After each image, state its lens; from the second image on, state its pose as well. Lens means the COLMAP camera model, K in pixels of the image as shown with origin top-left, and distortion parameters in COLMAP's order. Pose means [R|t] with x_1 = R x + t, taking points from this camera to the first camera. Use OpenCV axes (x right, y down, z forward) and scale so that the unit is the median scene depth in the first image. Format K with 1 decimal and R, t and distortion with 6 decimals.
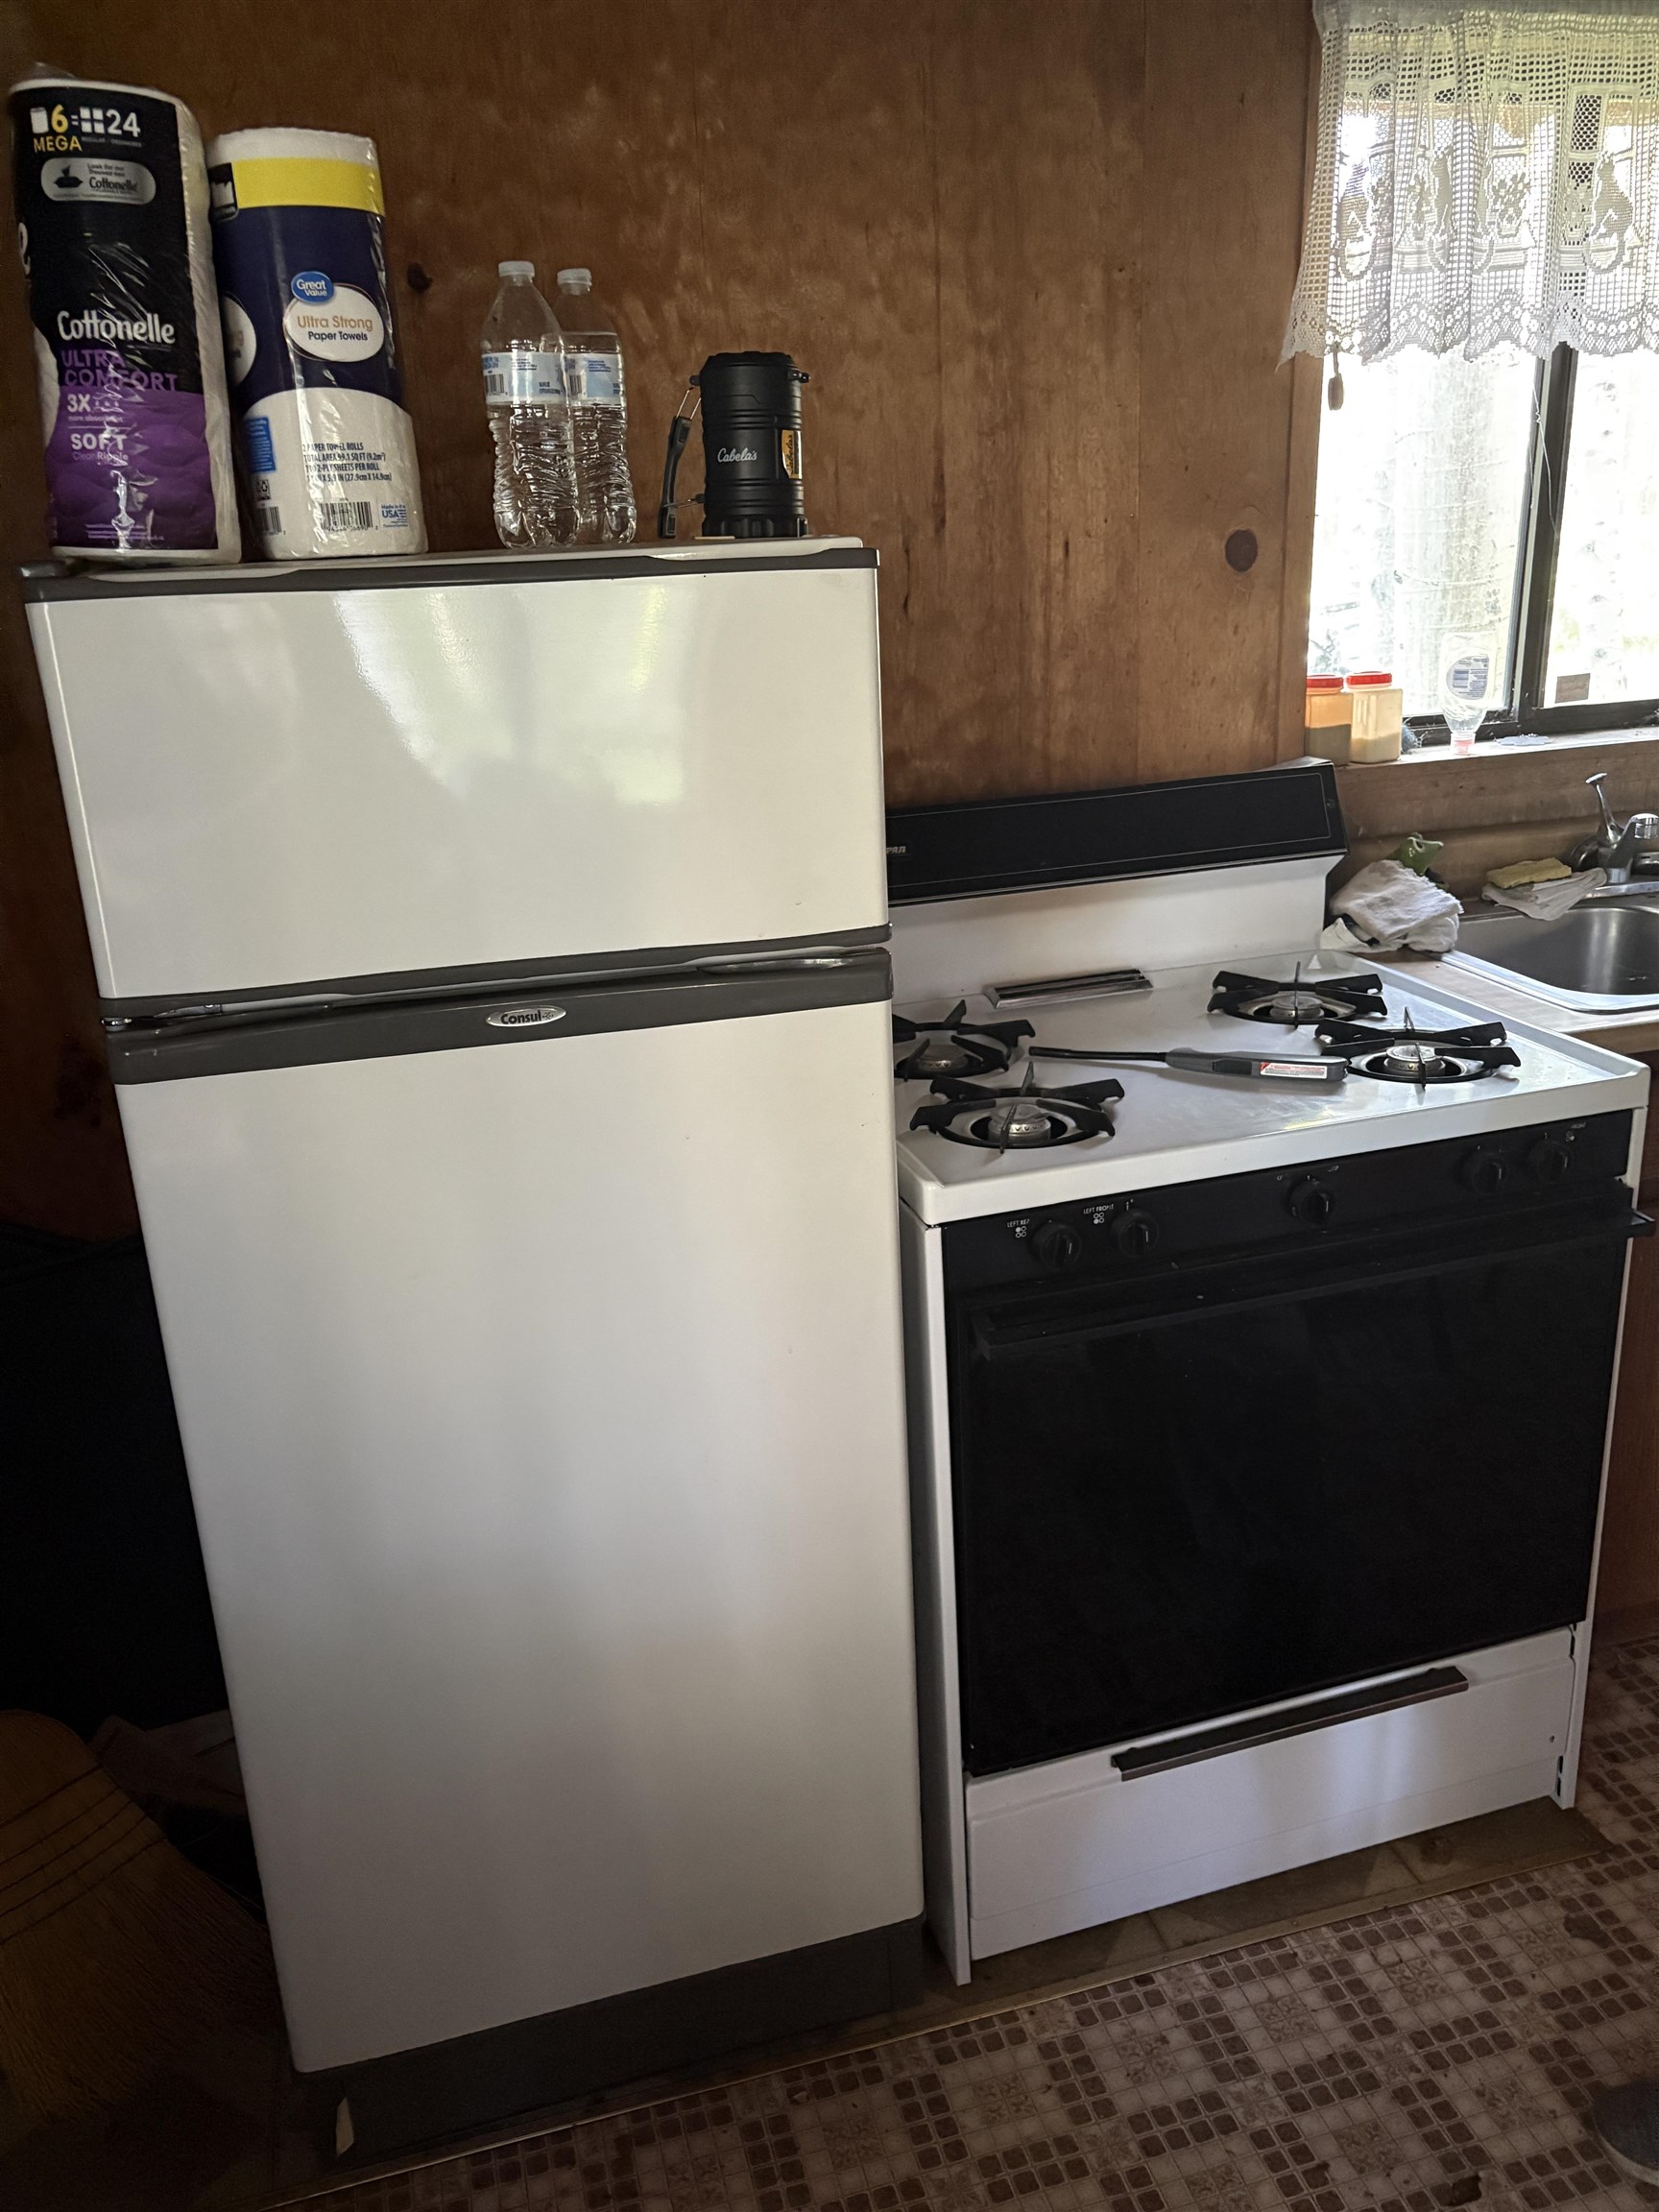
lens RADIAL K [[1677.6, 0, 841.4], [0, 1677.6, 1103.8], [0, 0, 1]] dist [0.041792, -0.033836]
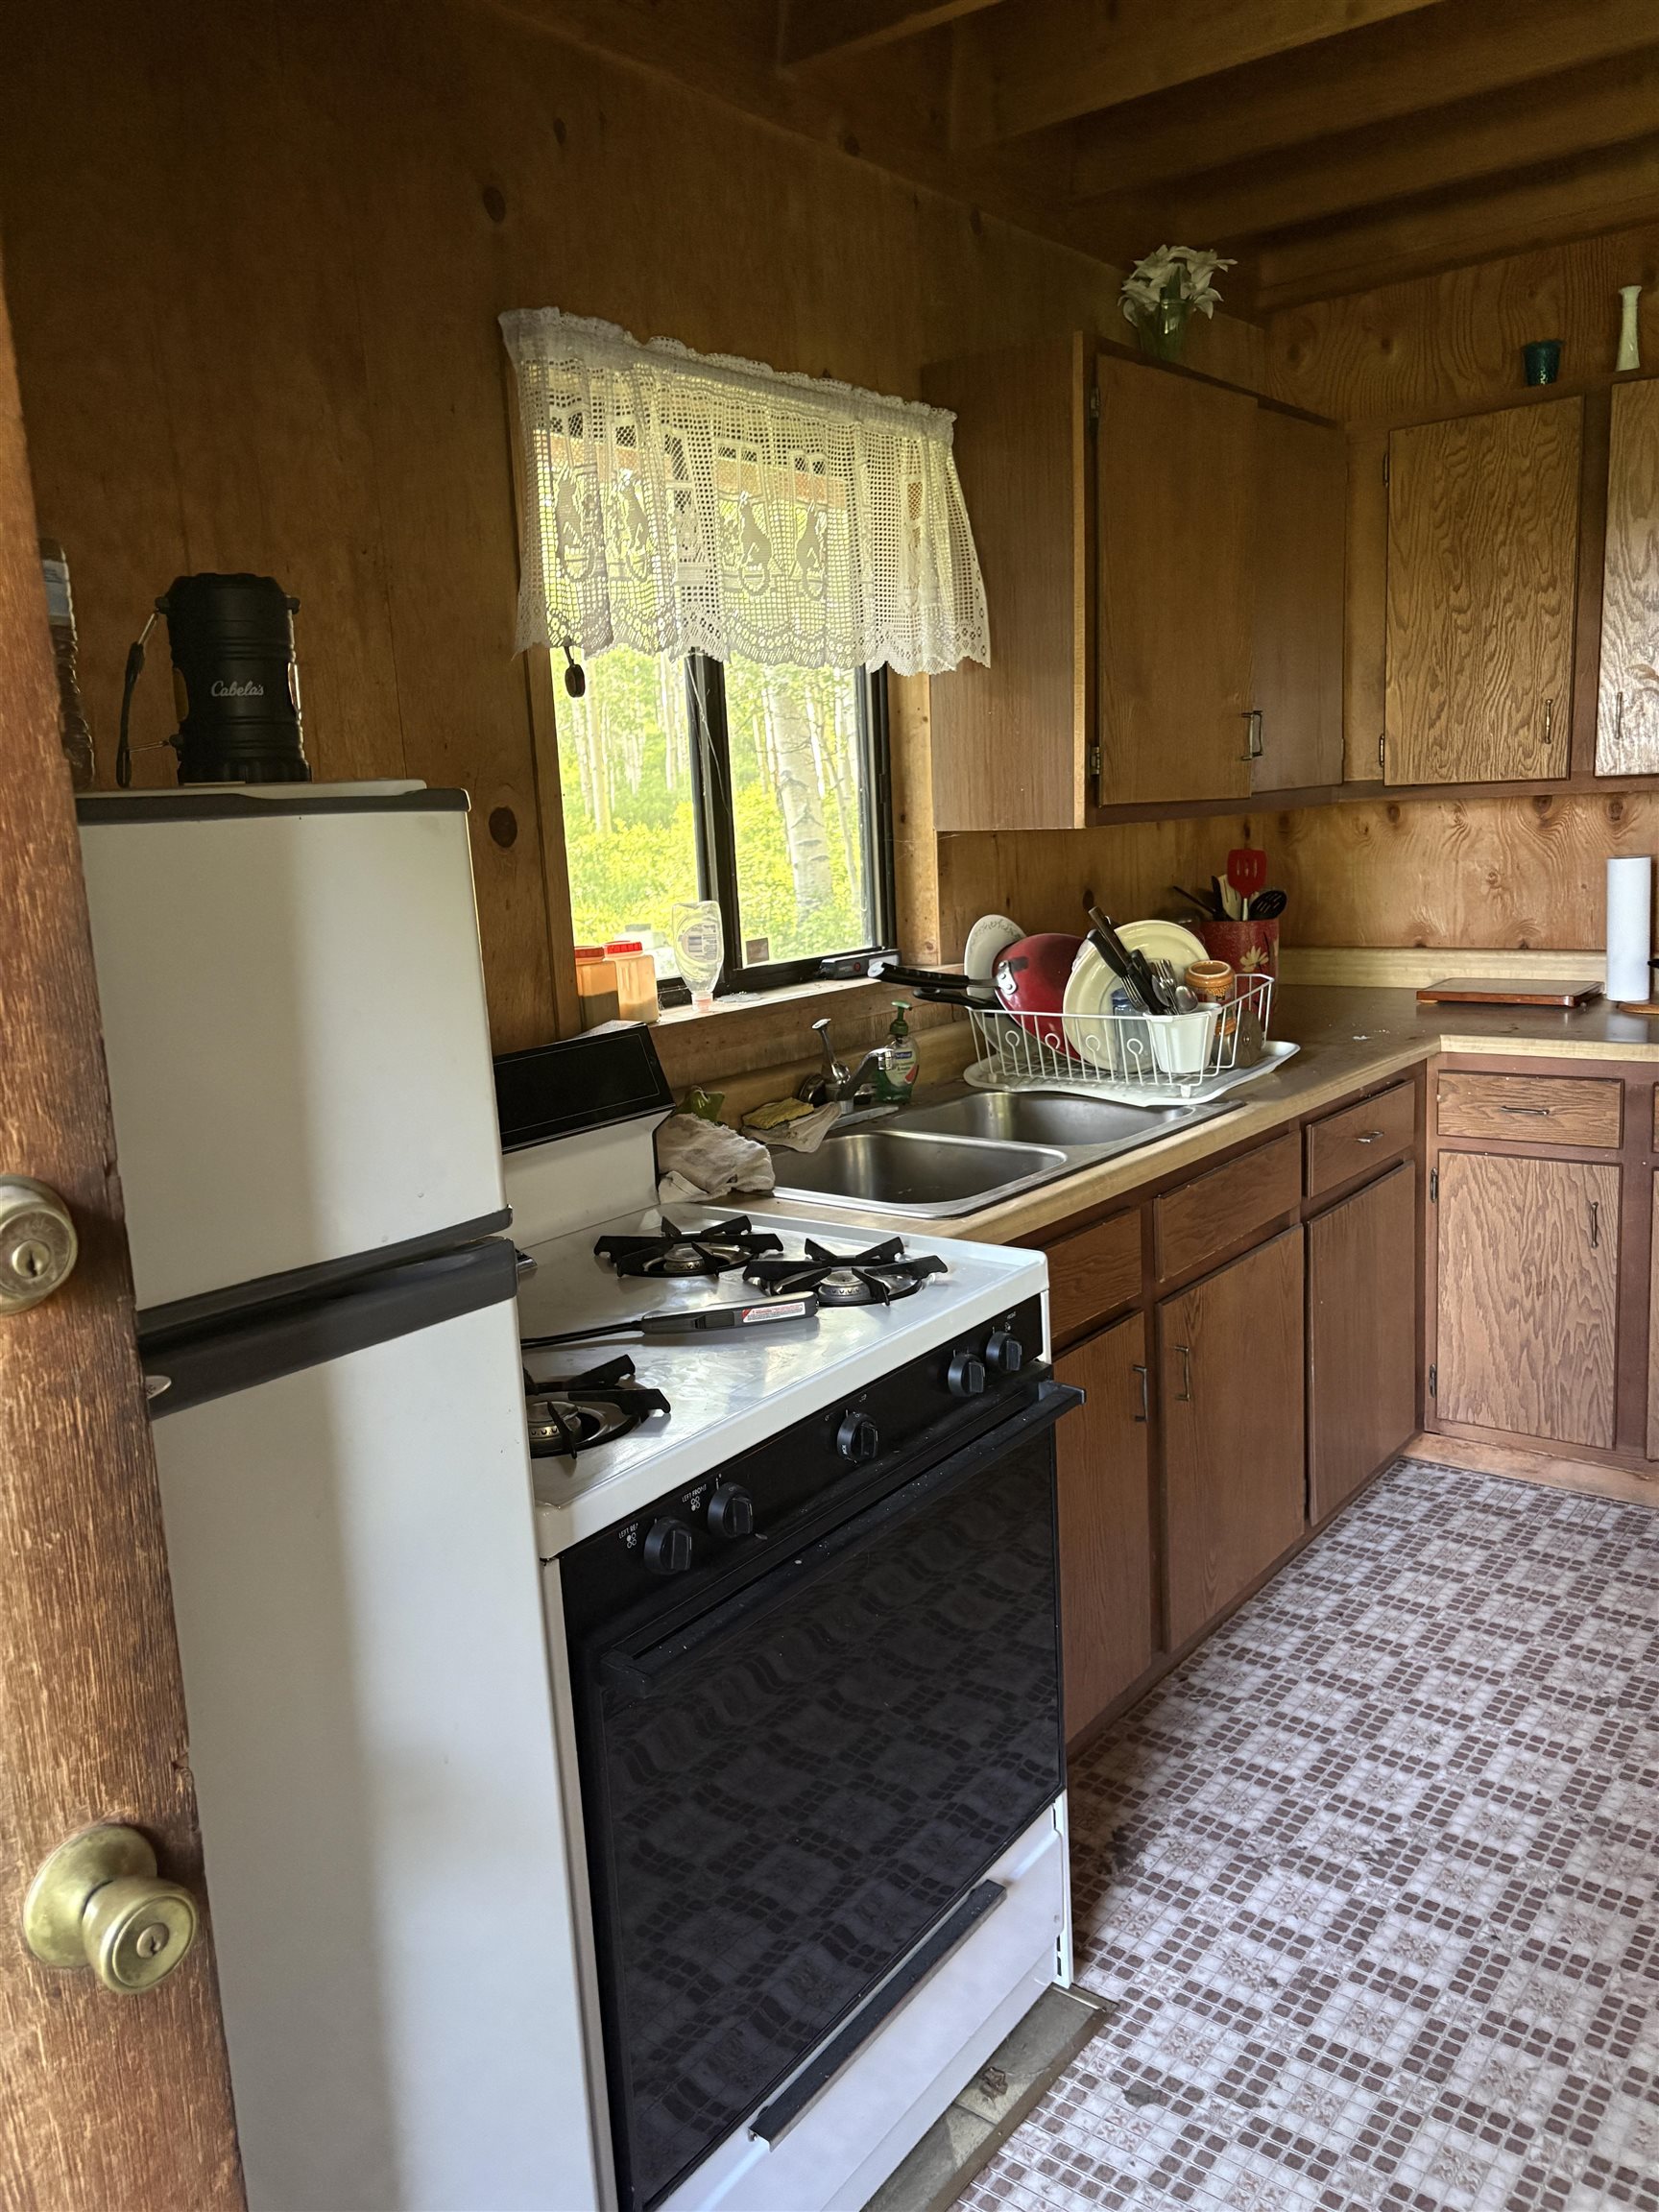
lens RADIAL K [[1677.6, 0, 832.8], [0, 1677.6, 1105.2], [0, 0, 1]] dist [0.041792, -0.033836]
pose [[0.811589, -0.105140, 0.574690, -0.207616], [0.205093, 0.972342, -0.111745, -0.017108], [-0.547046, 0.208556, 0.810706, 0.125530]]
